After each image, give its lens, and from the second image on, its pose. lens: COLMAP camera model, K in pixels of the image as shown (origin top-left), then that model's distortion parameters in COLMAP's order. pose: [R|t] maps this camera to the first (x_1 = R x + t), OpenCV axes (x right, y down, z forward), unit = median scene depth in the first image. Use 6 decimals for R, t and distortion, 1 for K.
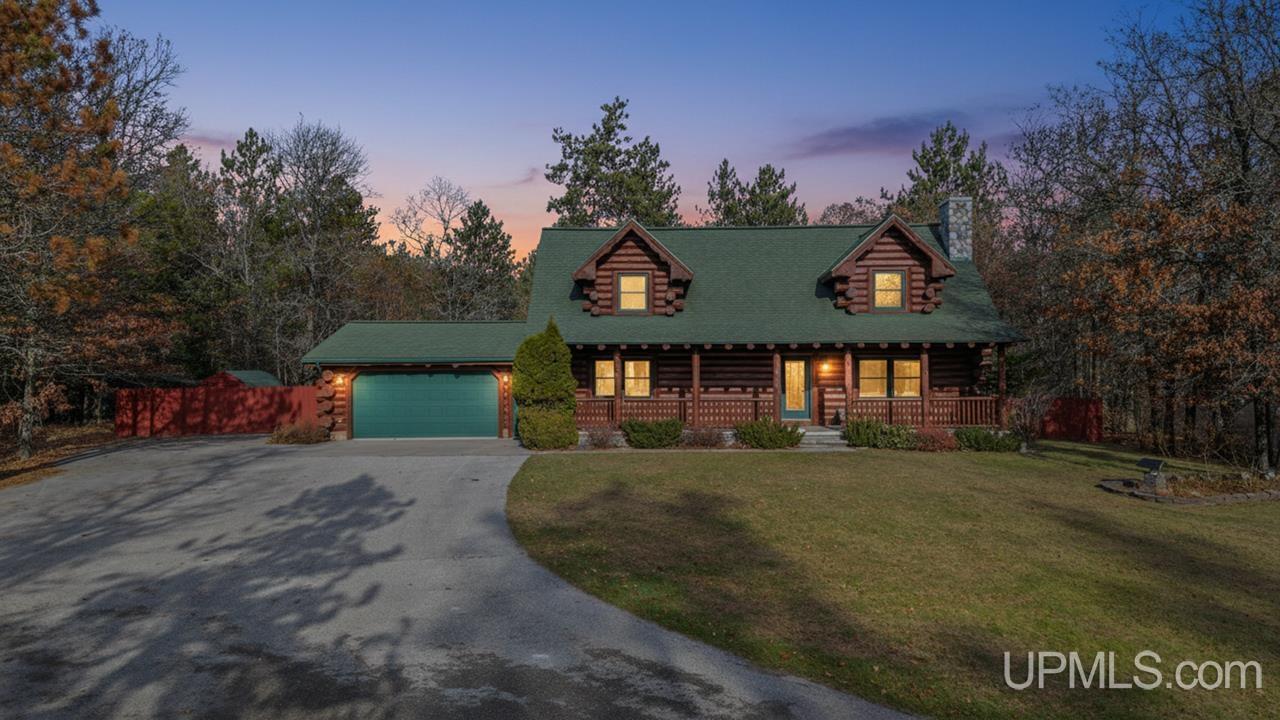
lens RADIAL K [[863.4, 0, 634.4], [0, 863.4, 353.6], [0, 0, 1]] dist [0.250783, -0.285577]
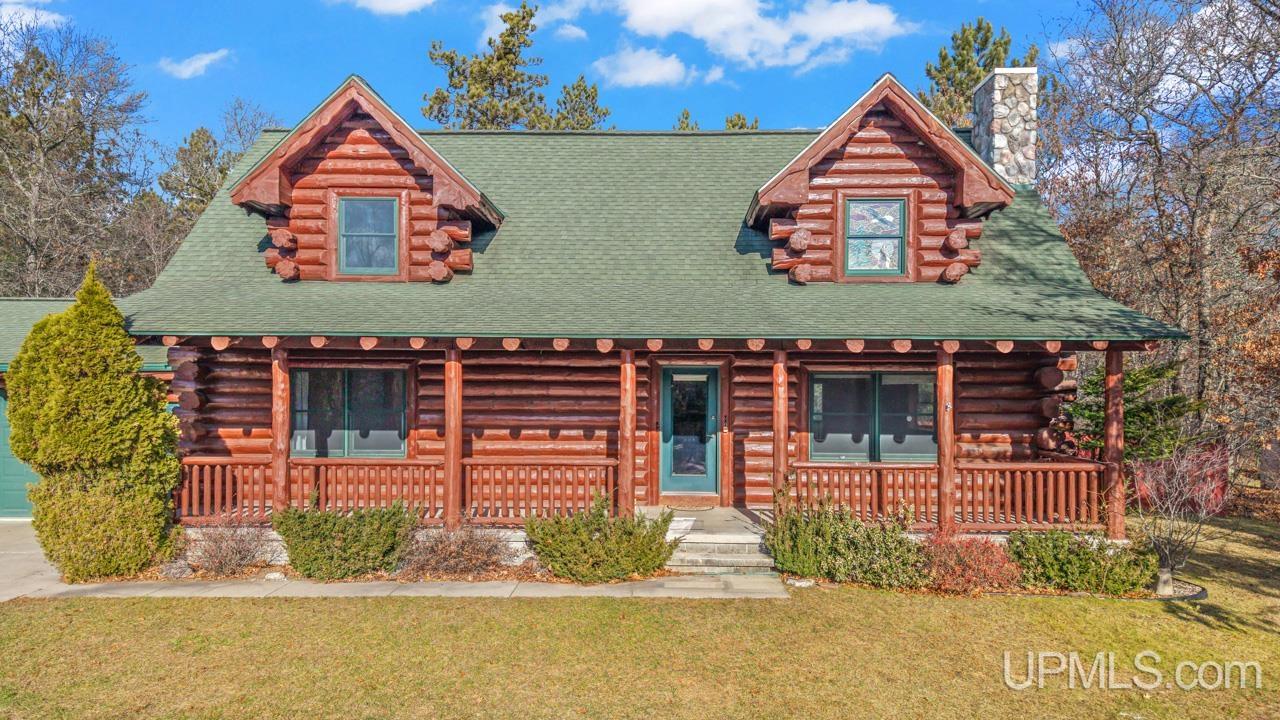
lens RADIAL K [[863.4, 0, 634.4], [0, 863.4, 353.6], [0, 0, 1]] dist [0.250783, -0.285577]
pose [[0.999888, 0.011297, -0.009778, 0.157986], [-0.011323, 0.999933, -0.002560, -0.002468], [0.009748, 0.002671, 0.999949, 0.497694]]
